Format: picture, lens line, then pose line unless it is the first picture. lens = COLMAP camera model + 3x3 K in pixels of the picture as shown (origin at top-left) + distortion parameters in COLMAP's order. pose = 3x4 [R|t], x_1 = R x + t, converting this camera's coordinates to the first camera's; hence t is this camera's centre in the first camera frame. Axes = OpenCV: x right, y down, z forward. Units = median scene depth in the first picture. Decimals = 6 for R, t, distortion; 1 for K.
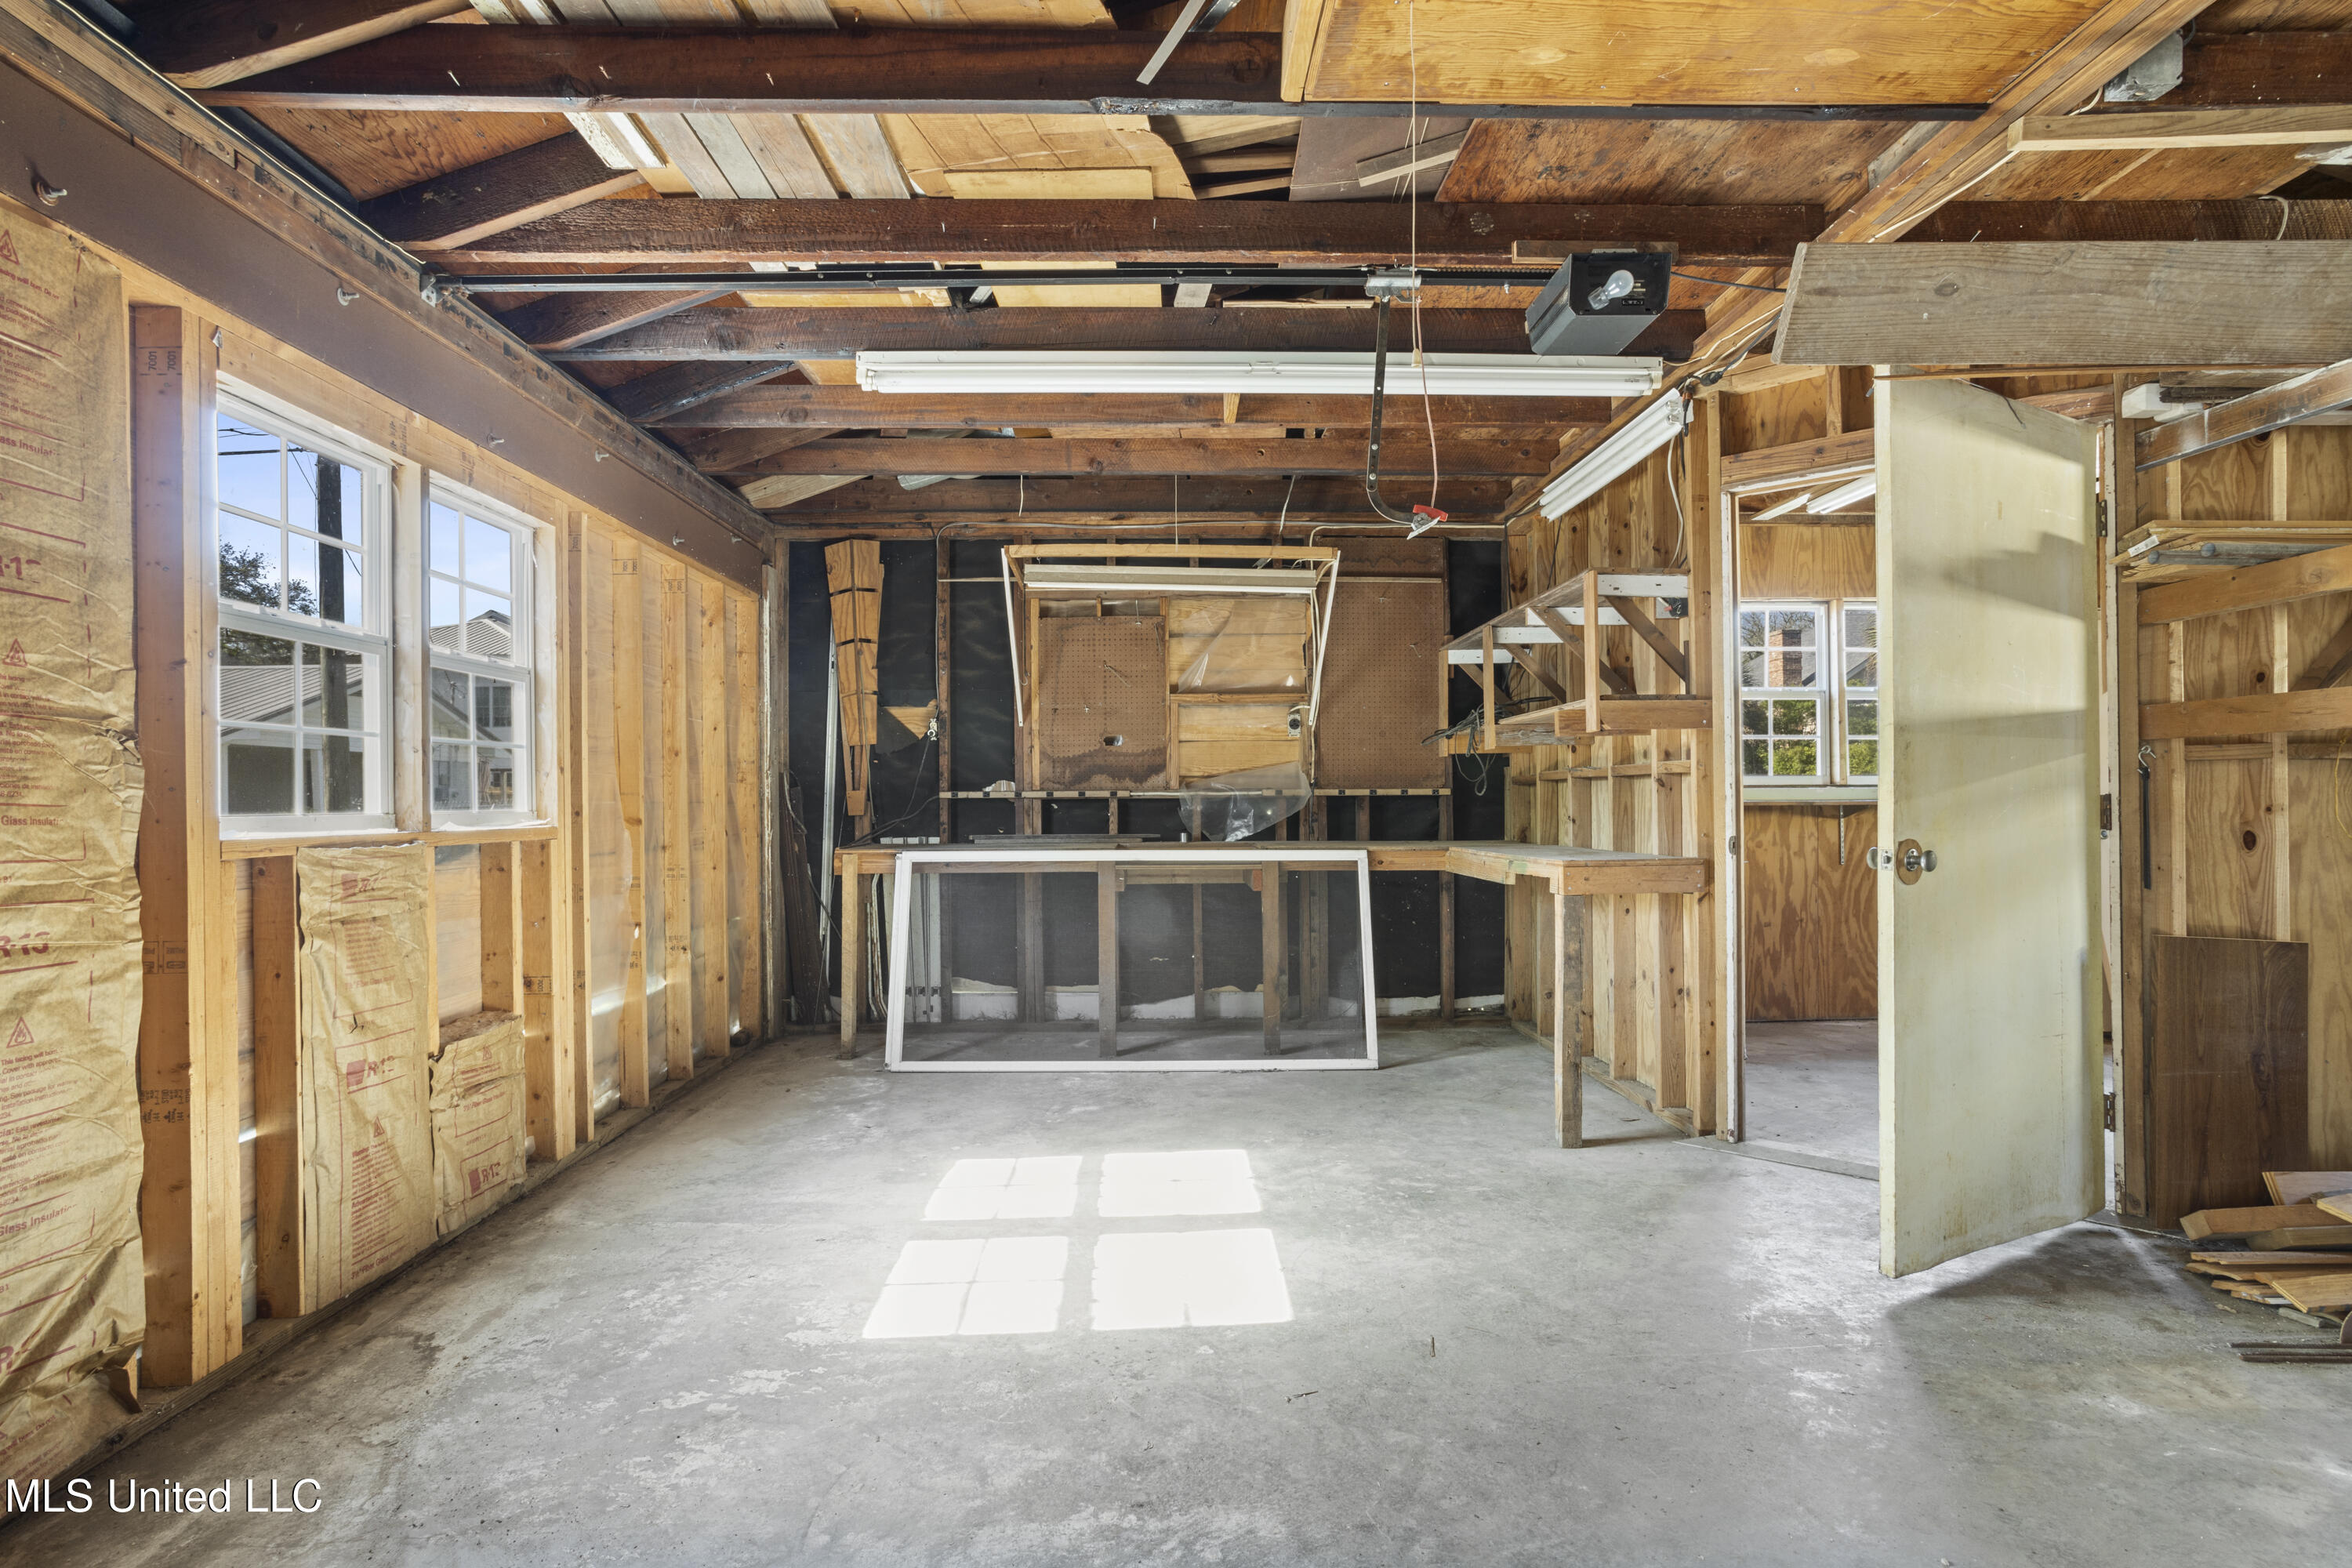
lens RADIAL K [[1140.9, 0, 1164.3], [0, 1140.9, 792.7], [0, 0, 1]] dist [-0.035054, 0.010098]
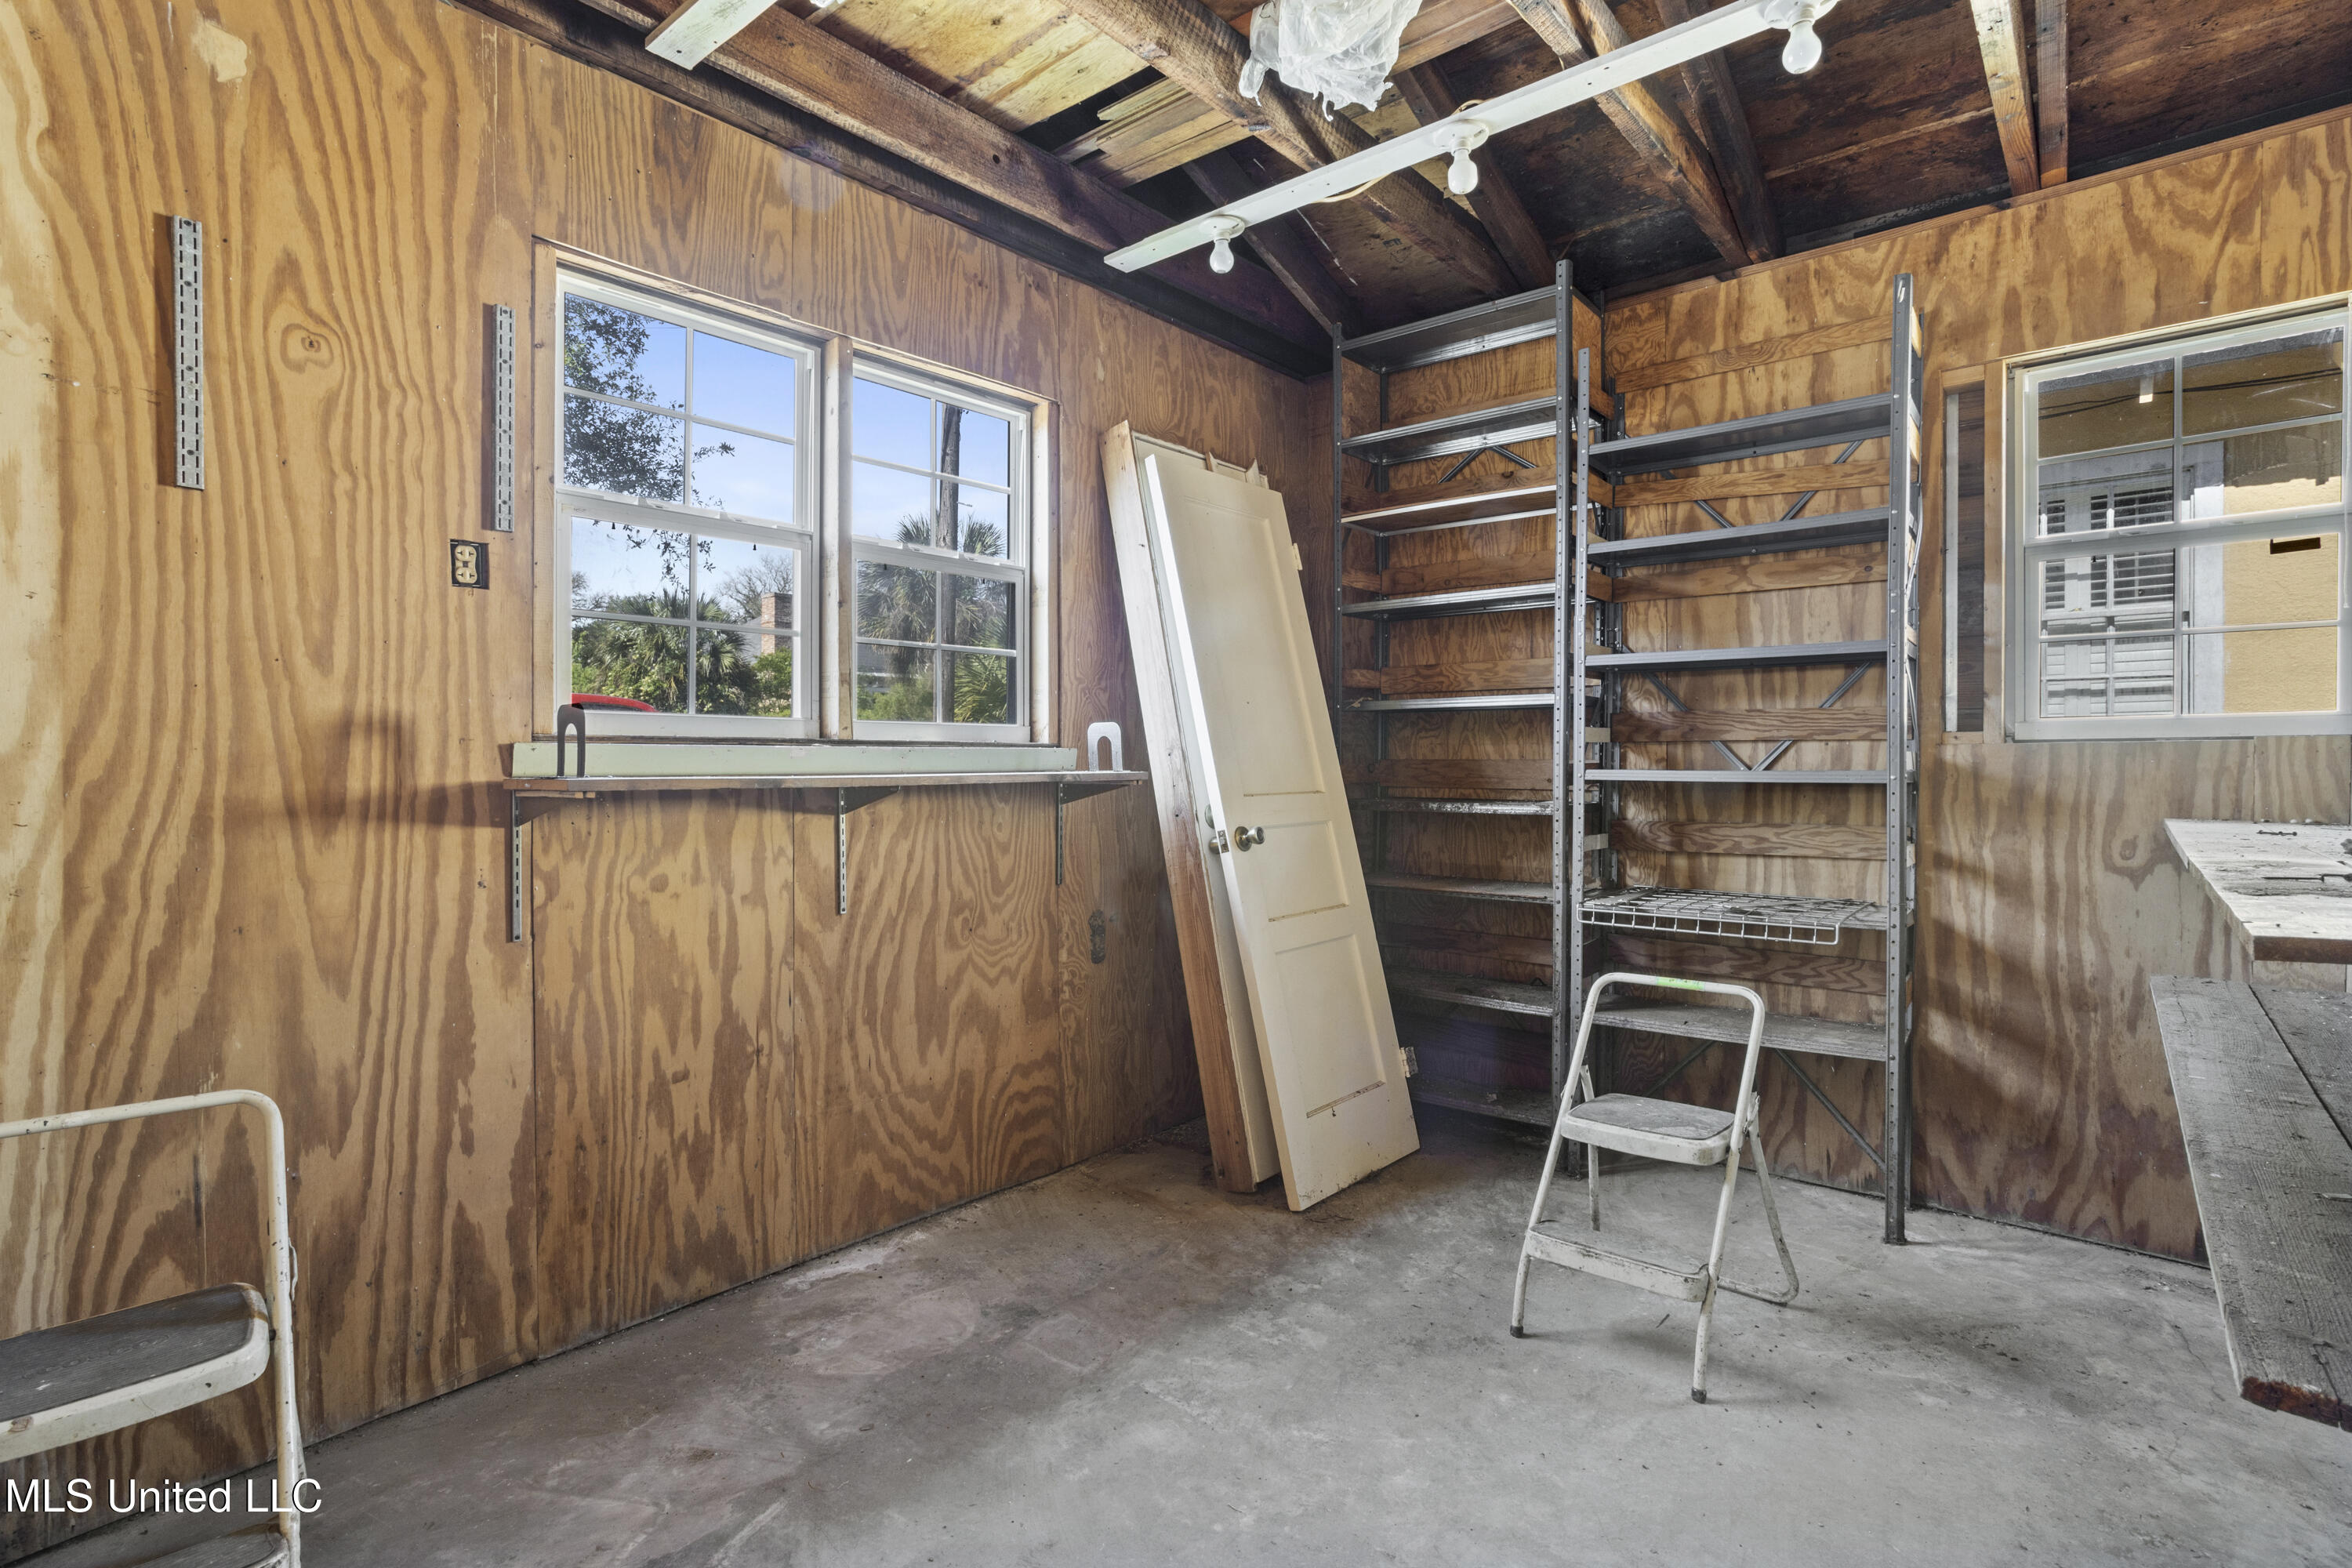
lens RADIAL K [[1140.9, 0, 1177.0], [0, 1140.9, 783.1], [0, 0, 1]] dist [-0.035054, 0.010098]
pose [[0.662791, -0.000862, 0.748804, 0.344901], [-0.007725, 0.999938, 0.007989, 0.005357], [-0.748765, -0.011079, 0.662743, 0.592215]]
